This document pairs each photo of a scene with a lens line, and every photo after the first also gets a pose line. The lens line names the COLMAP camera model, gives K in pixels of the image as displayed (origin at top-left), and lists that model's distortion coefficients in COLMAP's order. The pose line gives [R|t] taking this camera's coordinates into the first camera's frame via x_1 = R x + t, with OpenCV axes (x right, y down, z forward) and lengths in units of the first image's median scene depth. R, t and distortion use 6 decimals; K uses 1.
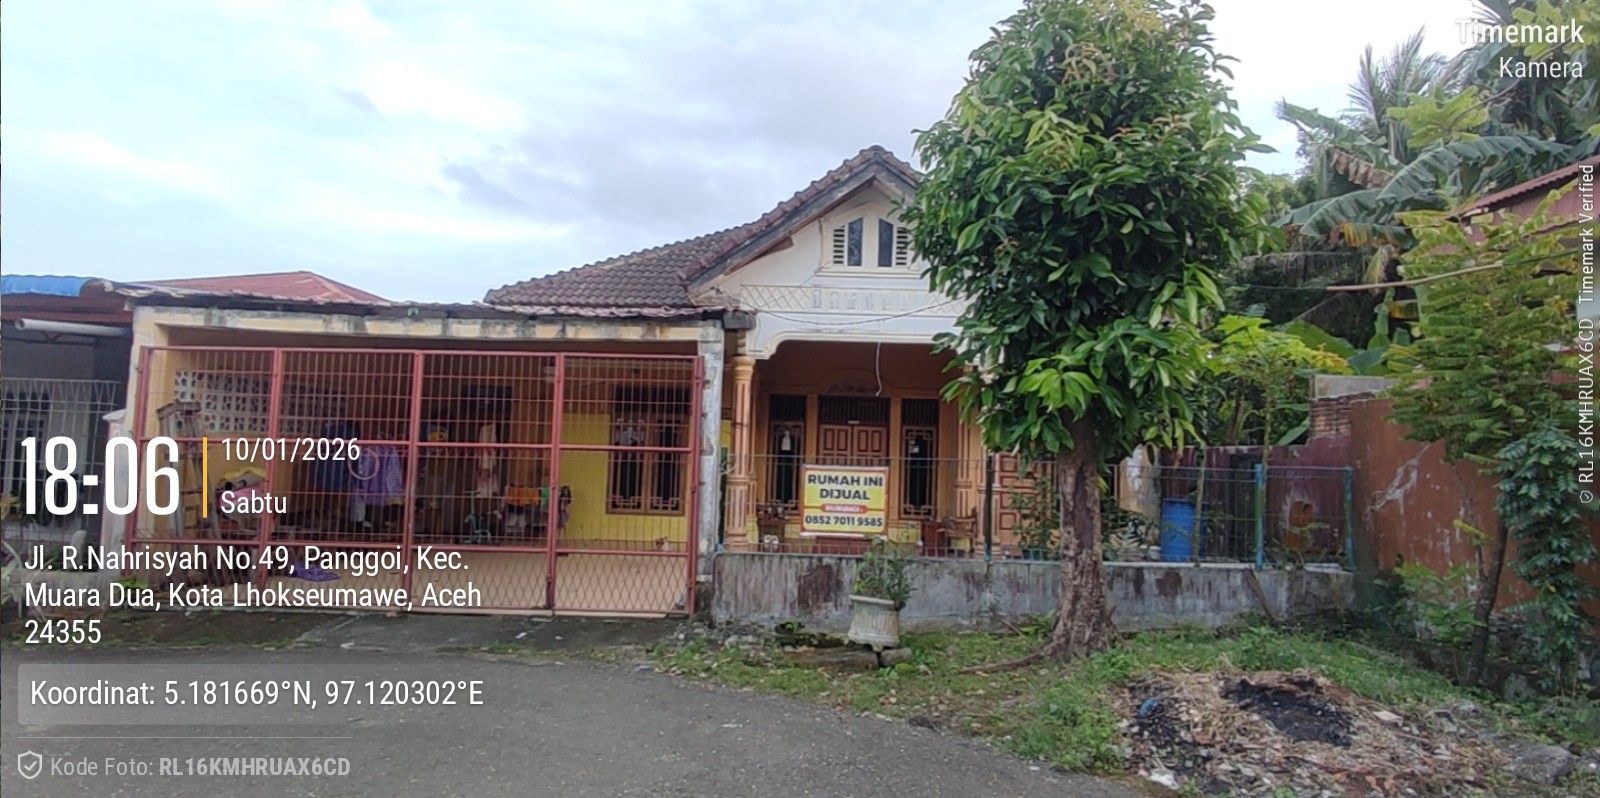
lens RADIAL K [[809.3, 0, 793.8], [0, 809.3, 399.6], [0, 0, 1]] dist [-0.003183, -0.000240]
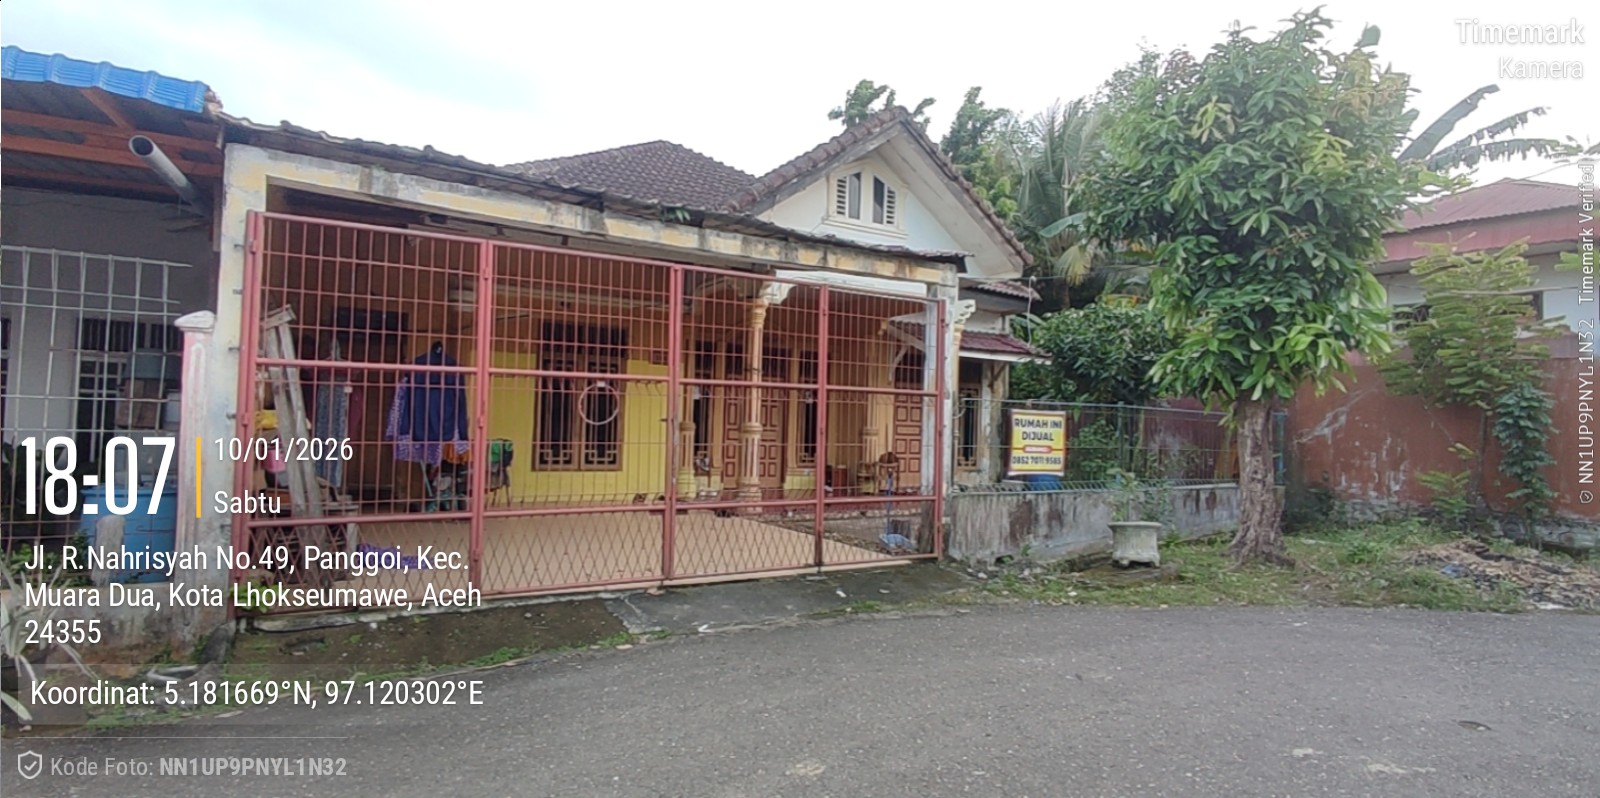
lens RADIAL K [[809.3, 0, 799.9], [0, 809.3, 394.0], [0, 0, 1]] dist [-0.003183, -0.000240]
pose [[0.841961, 0.016648, 0.539282, -0.799899], [-0.041451, 0.998566, 0.033889, 0.036107], [-0.537944, -0.050887, 0.841443, 0.253396]]
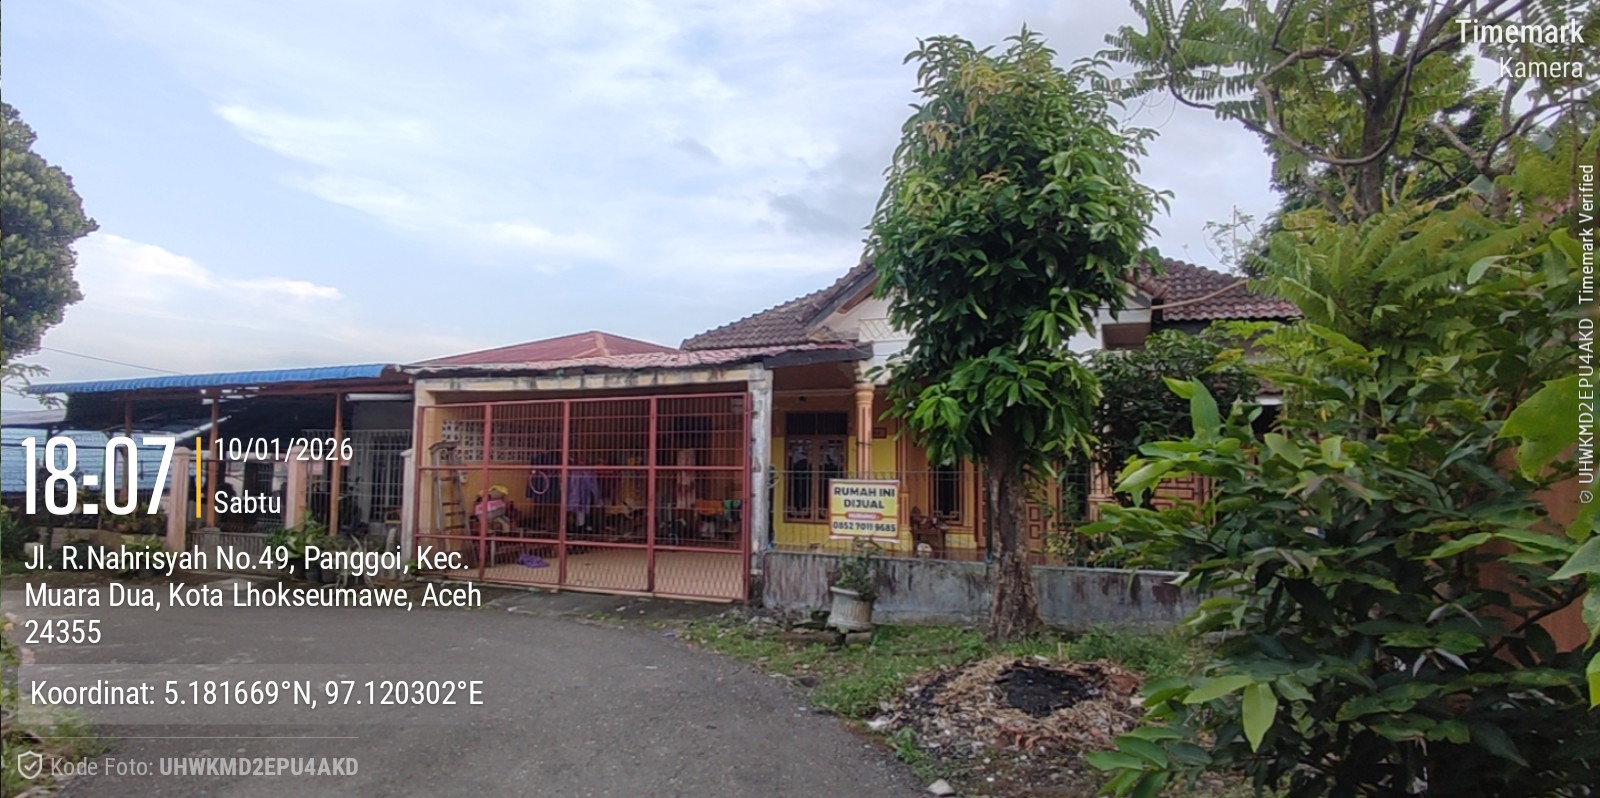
lens RADIAL K [[810.7, 0, 794.2], [0, 810.7, 397.3], [0, 0, 1]] dist [-0.000608, -0.000082]
pose [[0.919355, -0.052848, -0.389863, 0.434582], [0.044740, 0.998552, -0.029856, -0.006096], [0.390876, 0.010006, 0.920389, -0.119661]]
